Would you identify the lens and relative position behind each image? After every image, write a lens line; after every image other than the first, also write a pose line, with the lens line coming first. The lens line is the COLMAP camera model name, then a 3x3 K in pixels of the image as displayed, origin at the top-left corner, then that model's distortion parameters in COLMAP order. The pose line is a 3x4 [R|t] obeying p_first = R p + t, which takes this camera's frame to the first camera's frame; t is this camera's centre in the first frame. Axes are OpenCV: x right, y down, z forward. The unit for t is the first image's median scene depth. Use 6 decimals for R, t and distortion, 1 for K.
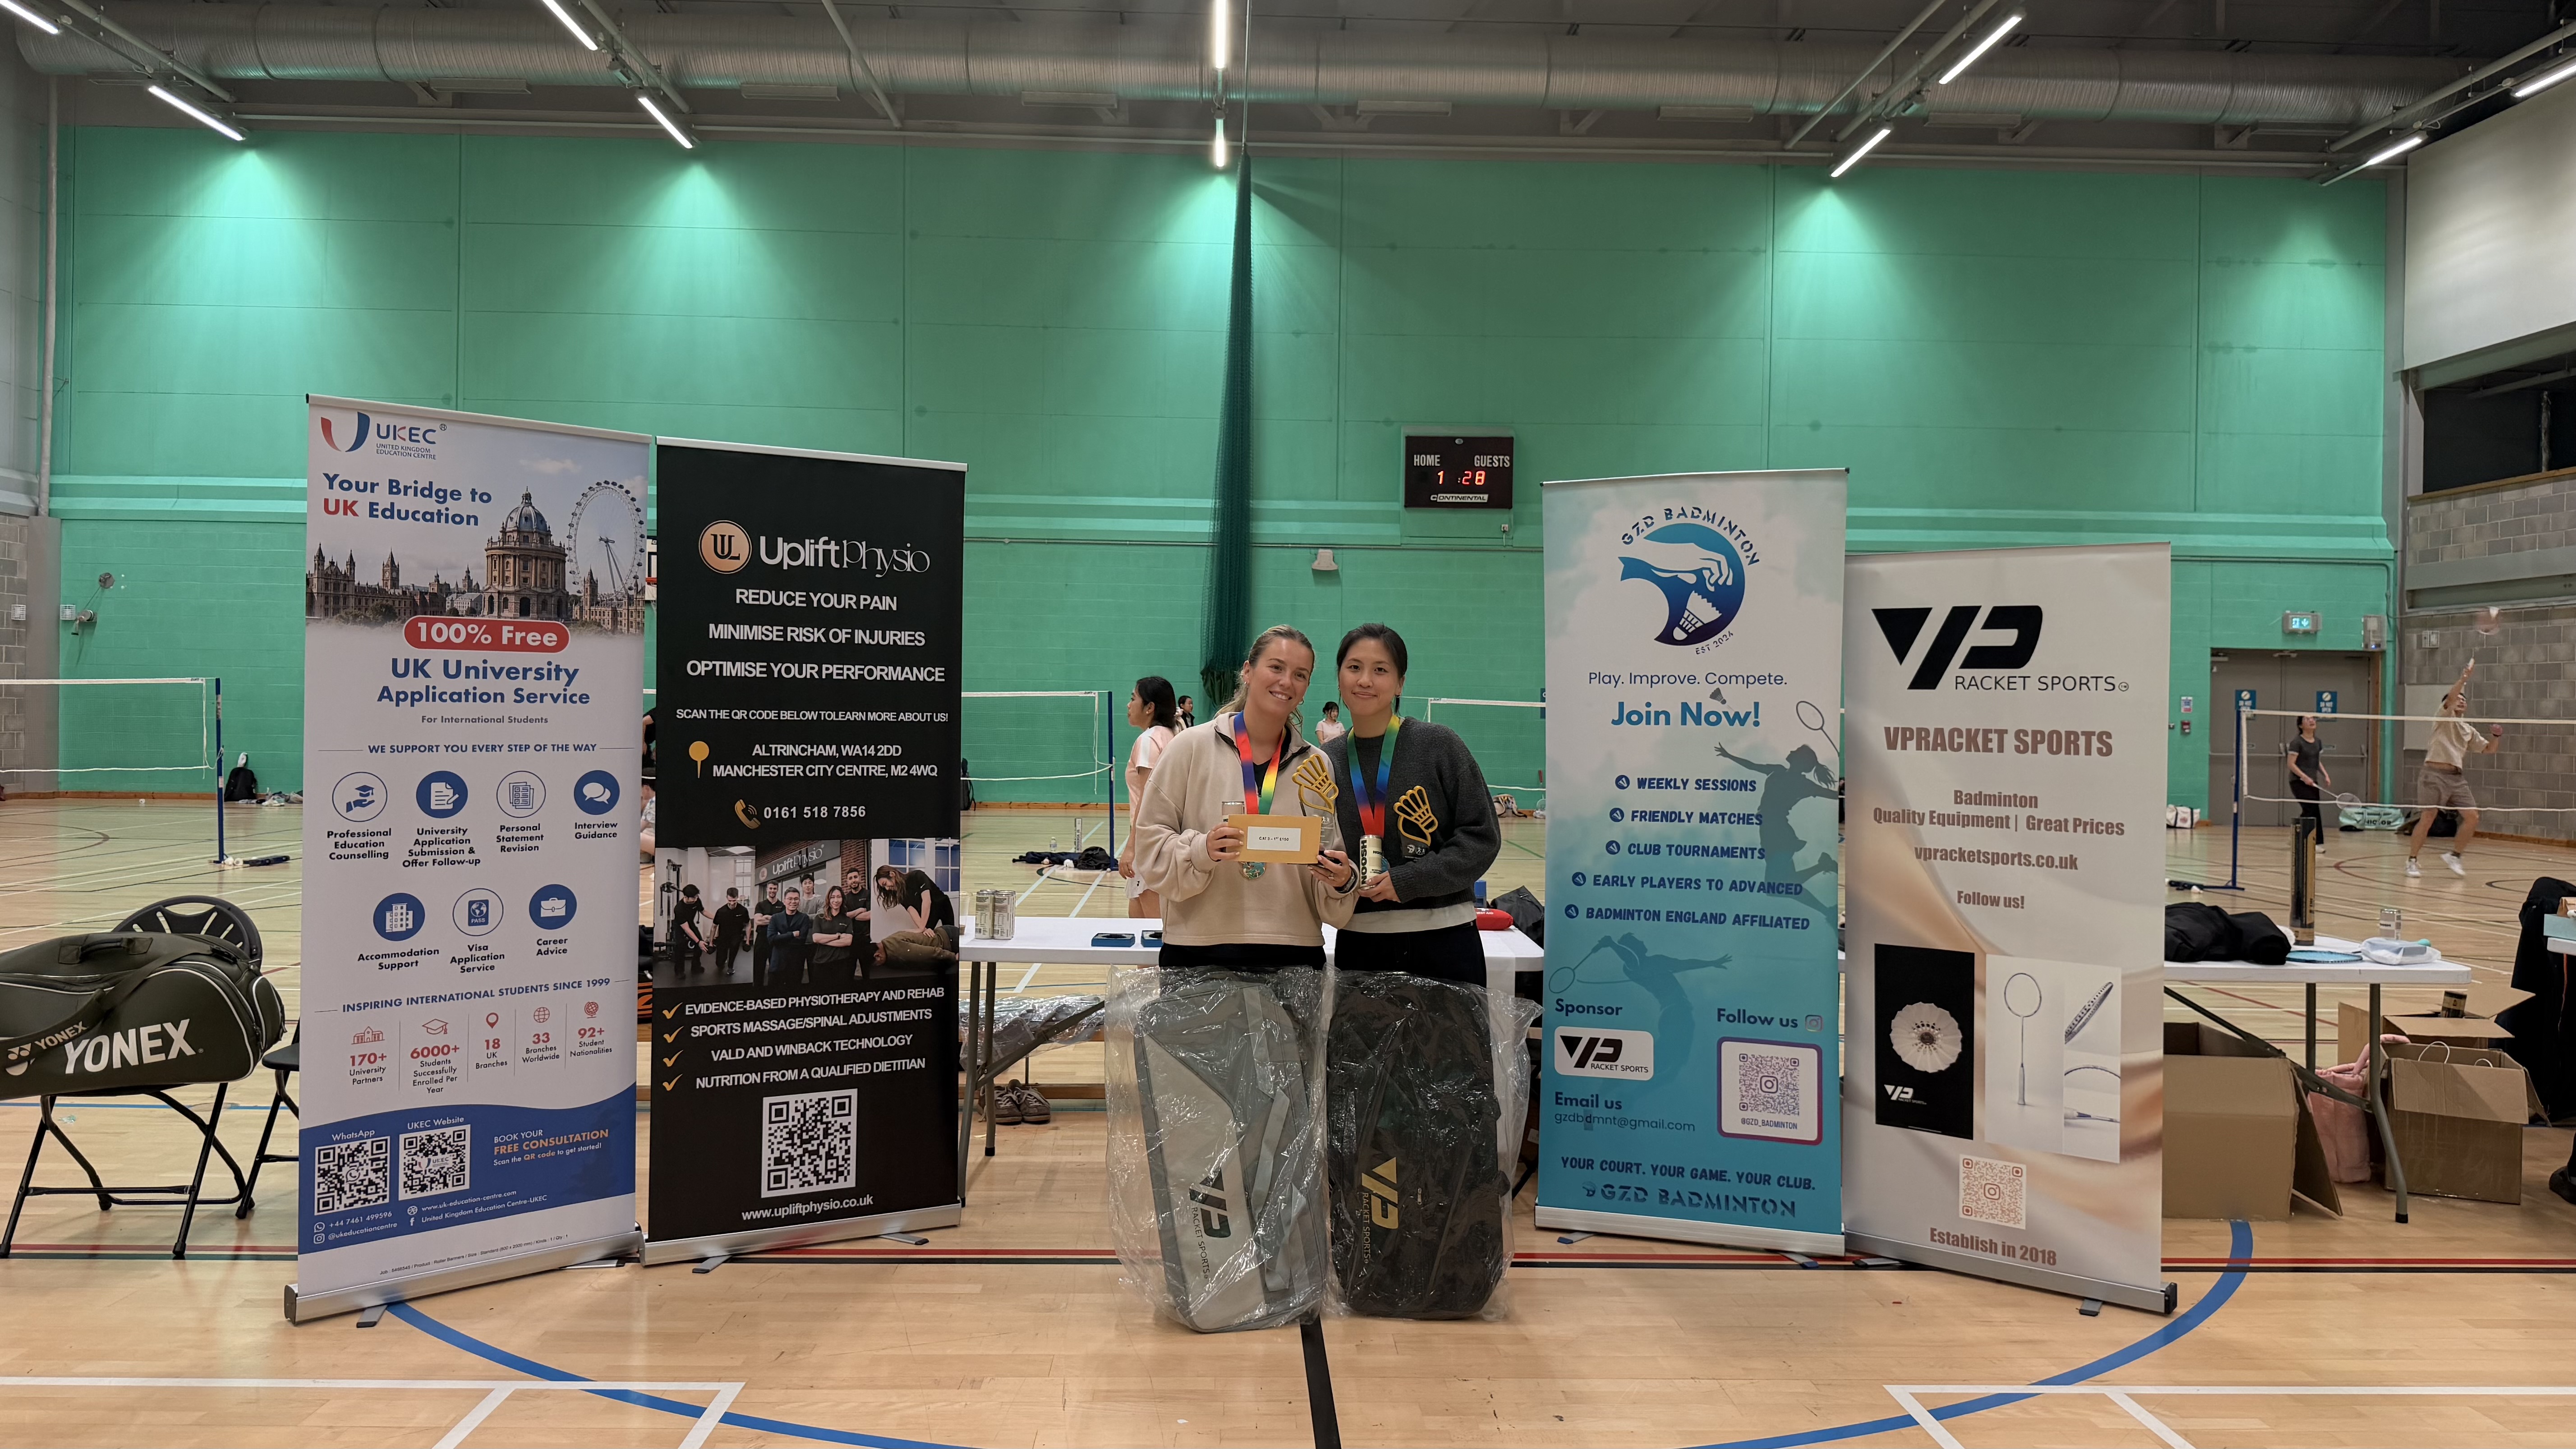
lens RADIAL K [[1892.5, 0, 1277.5], [0, 1892.5, 717.9], [0, 0, 1]] dist [0.054529, -0.070169]
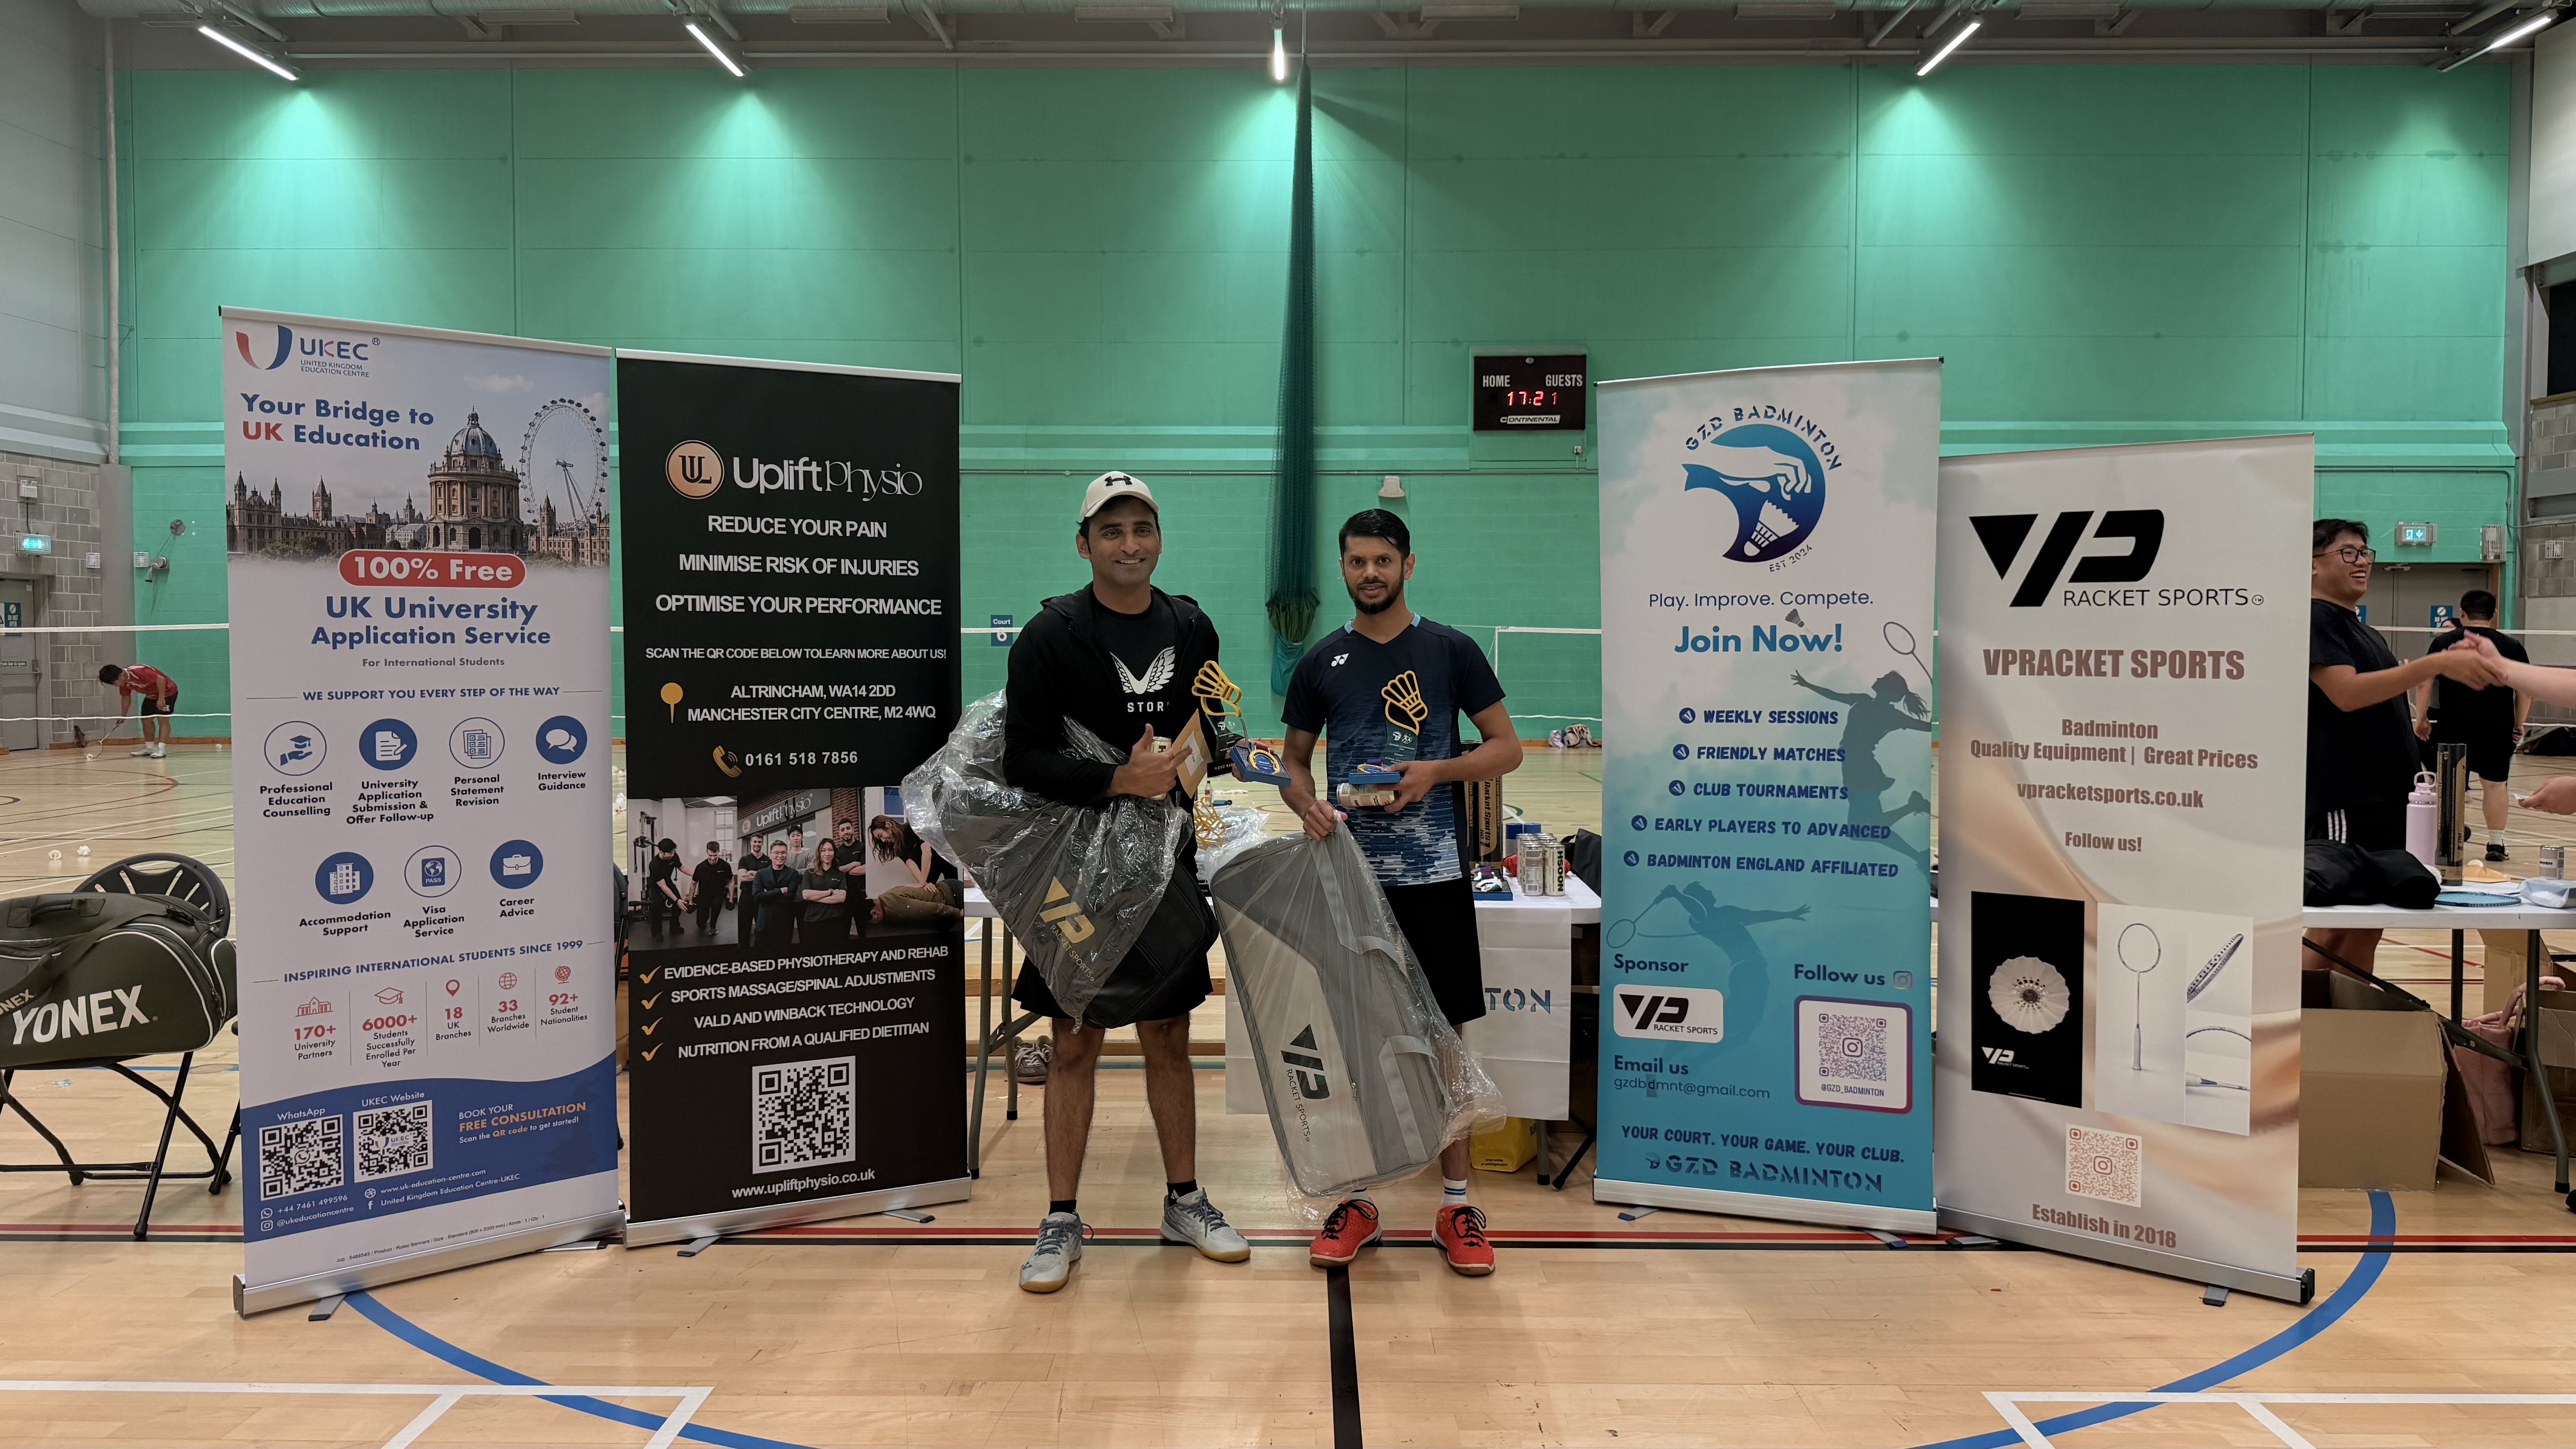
lens RADIAL K [[1884.6, 0, 1279.8], [0, 1884.6, 721.0], [0, 0, 1]] dist [0.043072, -0.052094]
pose [[0.999057, -0.011926, -0.041754, 0.026198], [0.013501, 0.999200, 0.037657, 0.000212], [0.041272, -0.038185, 0.998418, 0.096687]]
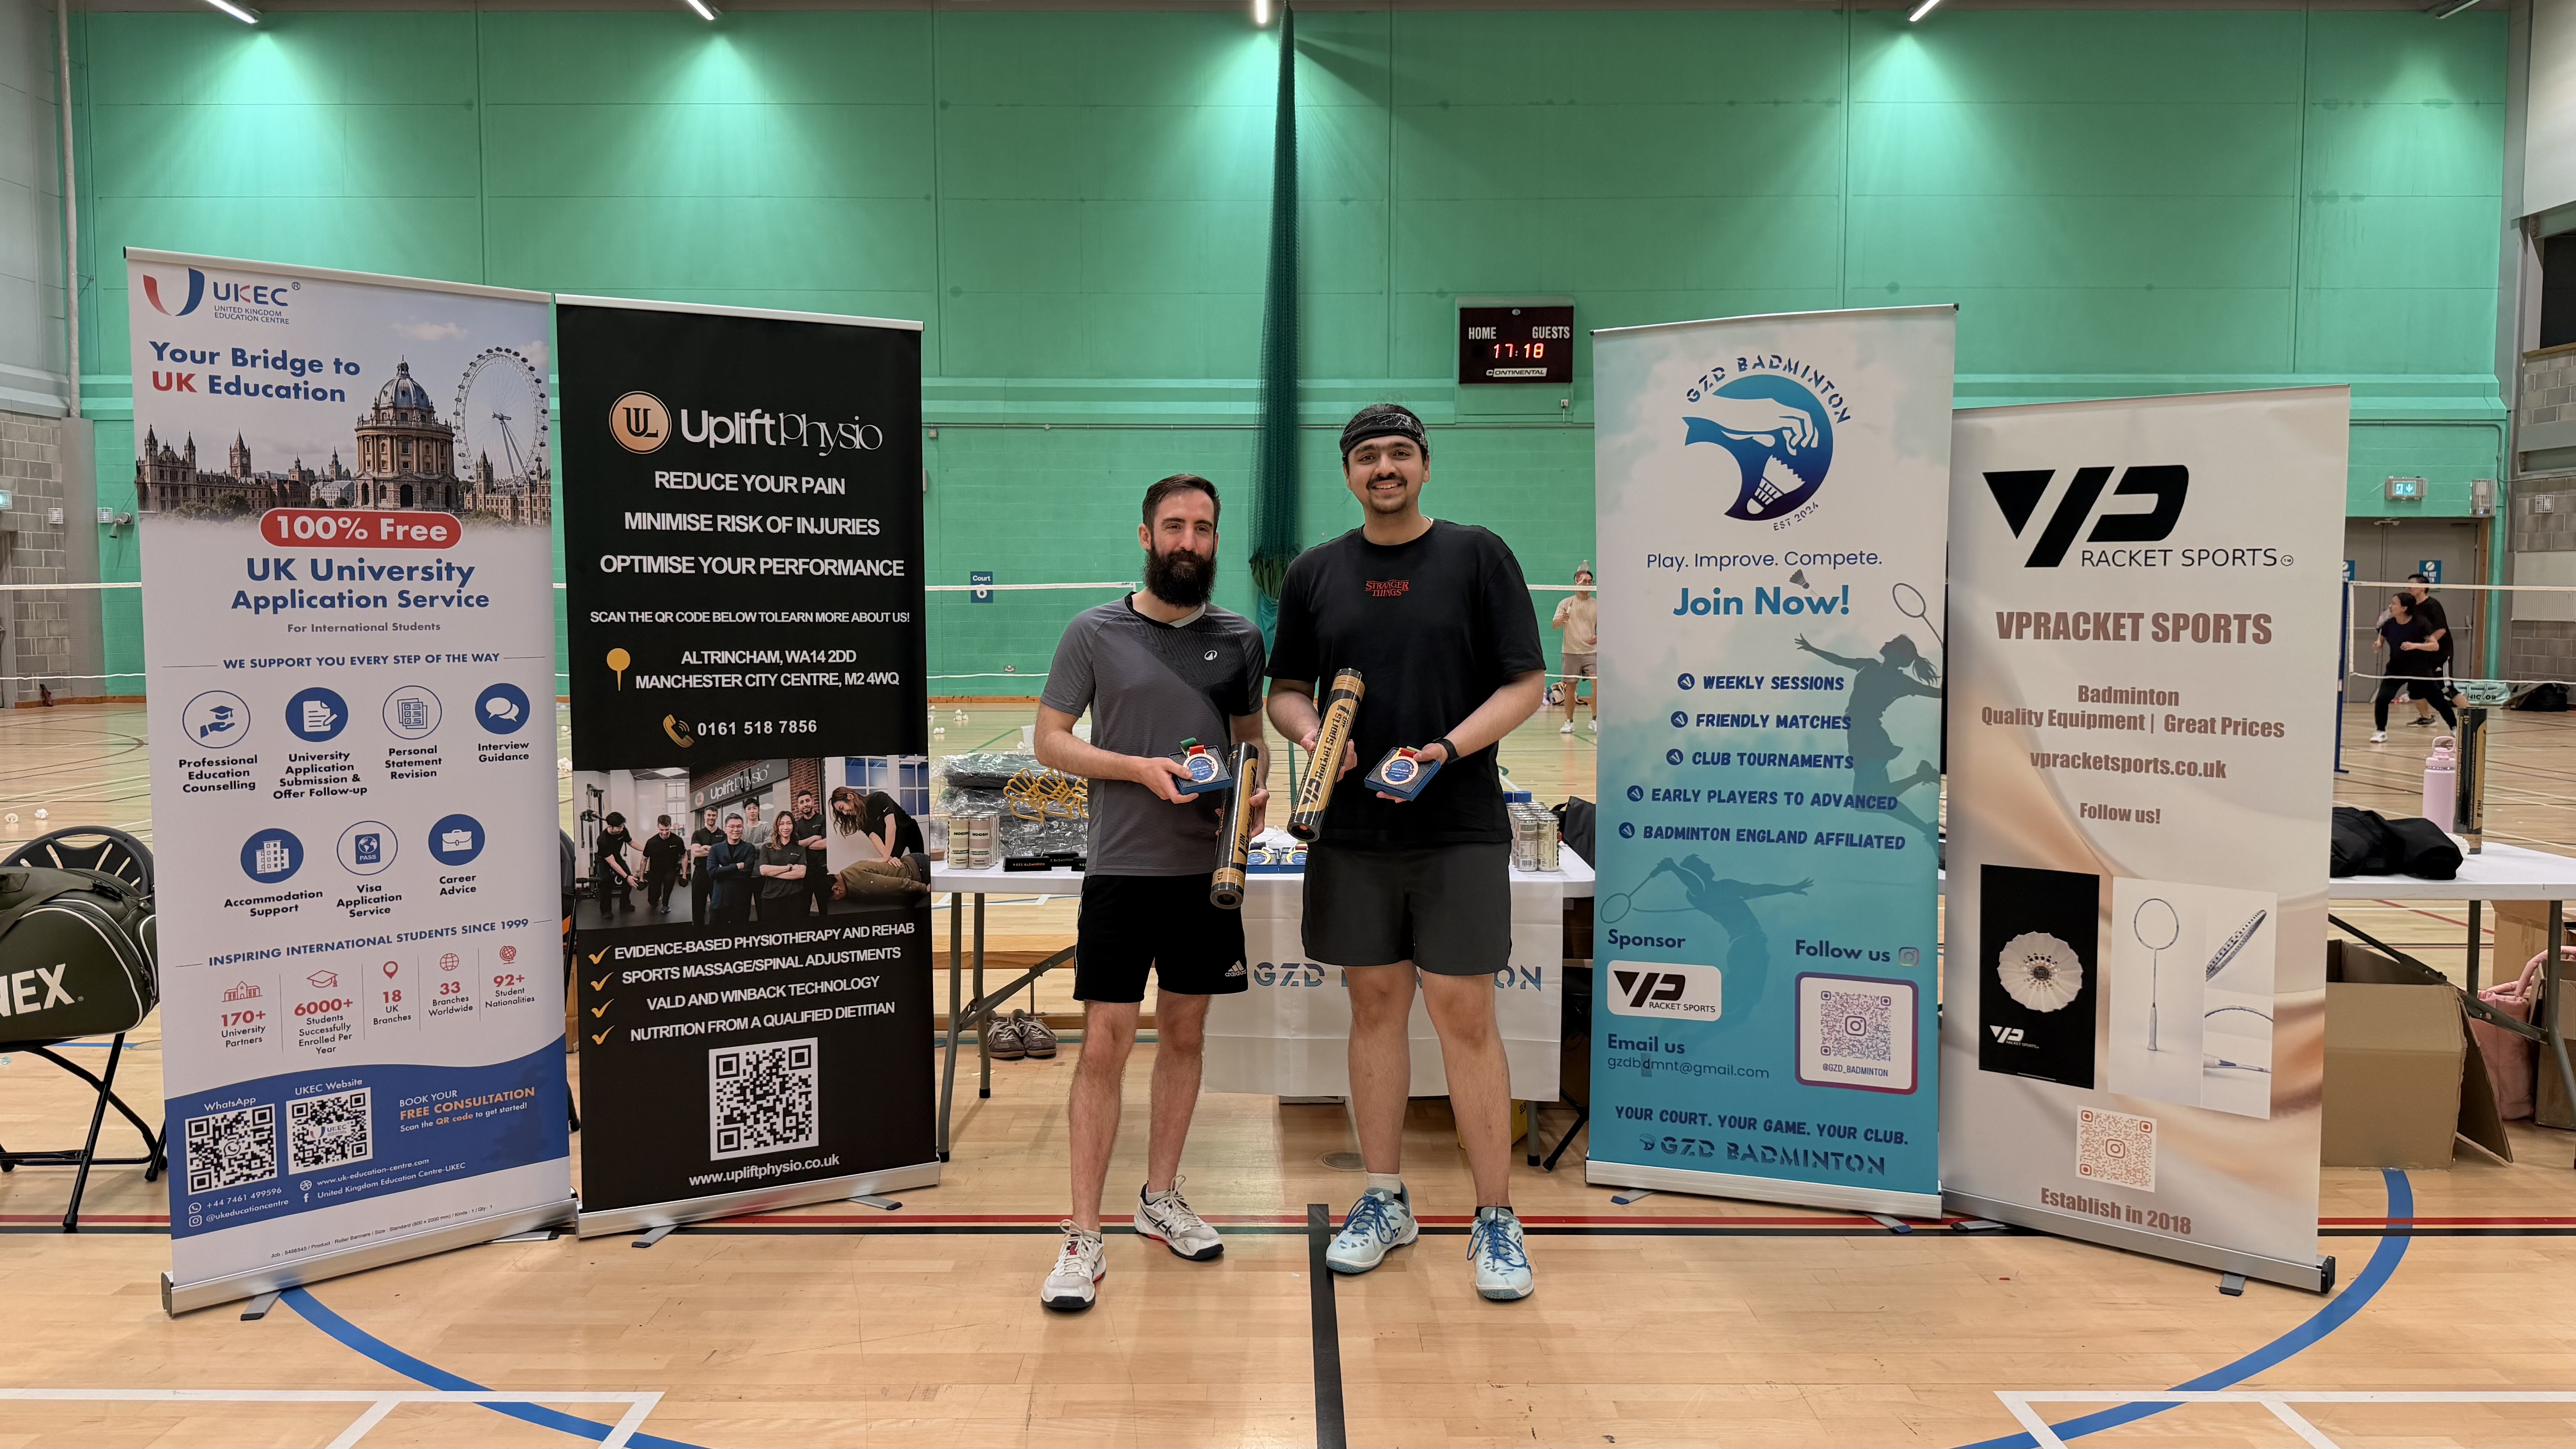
lens RADIAL K [[1883.0, 0, 1280.6], [0, 1883.0, 730.0], [0, 0, 1]] dist [0.032746, -0.035773]
pose [[0.999371, -0.012221, -0.033284, 0.026359], [0.014417, 0.997680, 0.066533, -0.003610], [0.032394, -0.066971, 0.997229, 0.139859]]
